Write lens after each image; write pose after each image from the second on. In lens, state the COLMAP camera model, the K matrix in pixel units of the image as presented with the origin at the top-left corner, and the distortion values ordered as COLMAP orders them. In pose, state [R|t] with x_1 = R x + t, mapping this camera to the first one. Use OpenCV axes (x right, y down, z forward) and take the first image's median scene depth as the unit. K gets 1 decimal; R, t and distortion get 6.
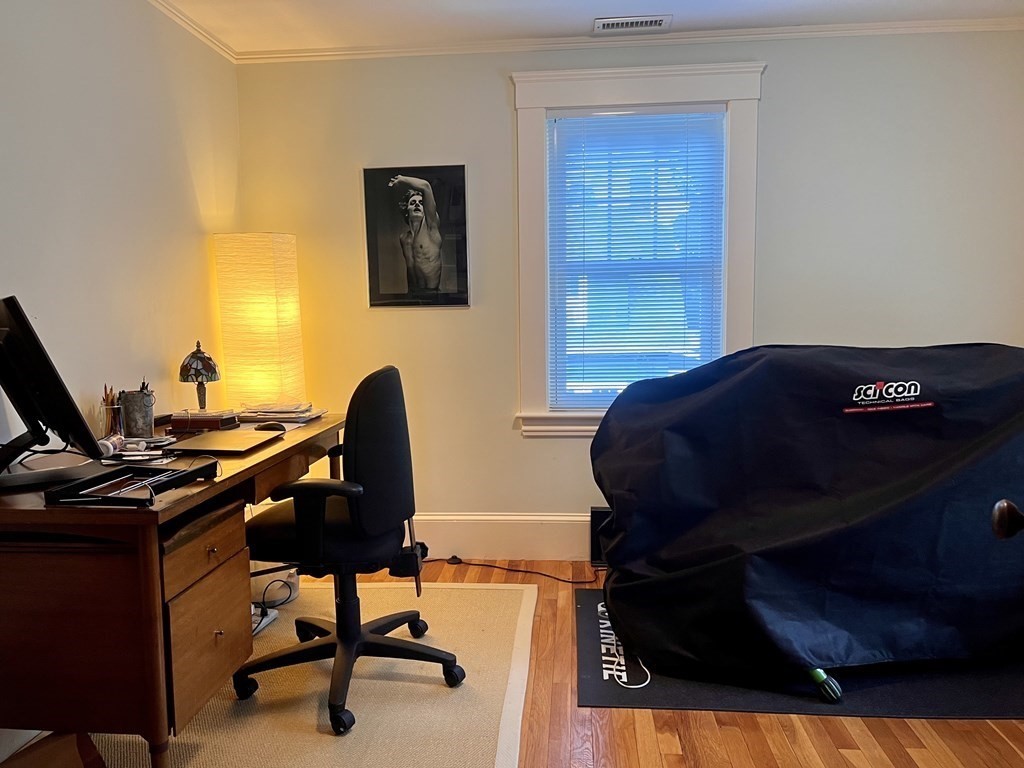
lens RADIAL K [[779.3, 0, 506.0], [0, 779.3, 387.4], [0, 0, 1]] dist [0.106914, -0.117516]
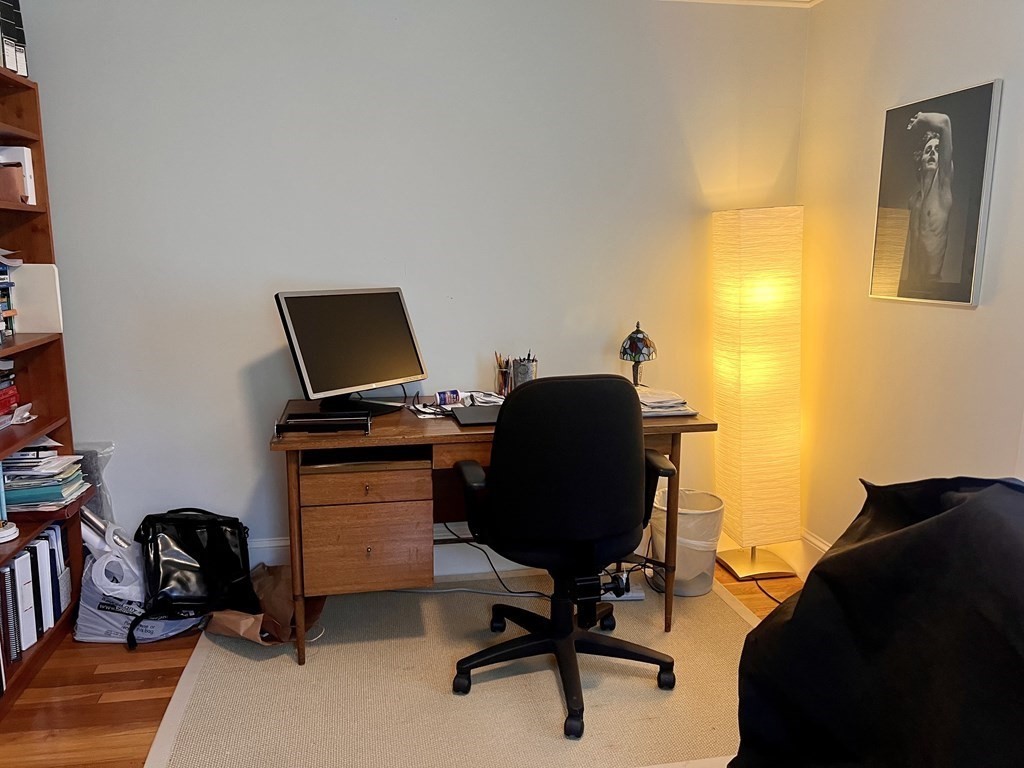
lens RADIAL K [[779.3, 0, 506.0], [0, 779.3, 387.4], [0, 0, 1]] dist [0.106914, -0.117516]
pose [[0.256798, 0.188156, -0.947973, 0.493429], [-0.096812, 0.980940, 0.168474, -0.111997], [0.961604, 0.048511, 0.270119, 0.460455]]
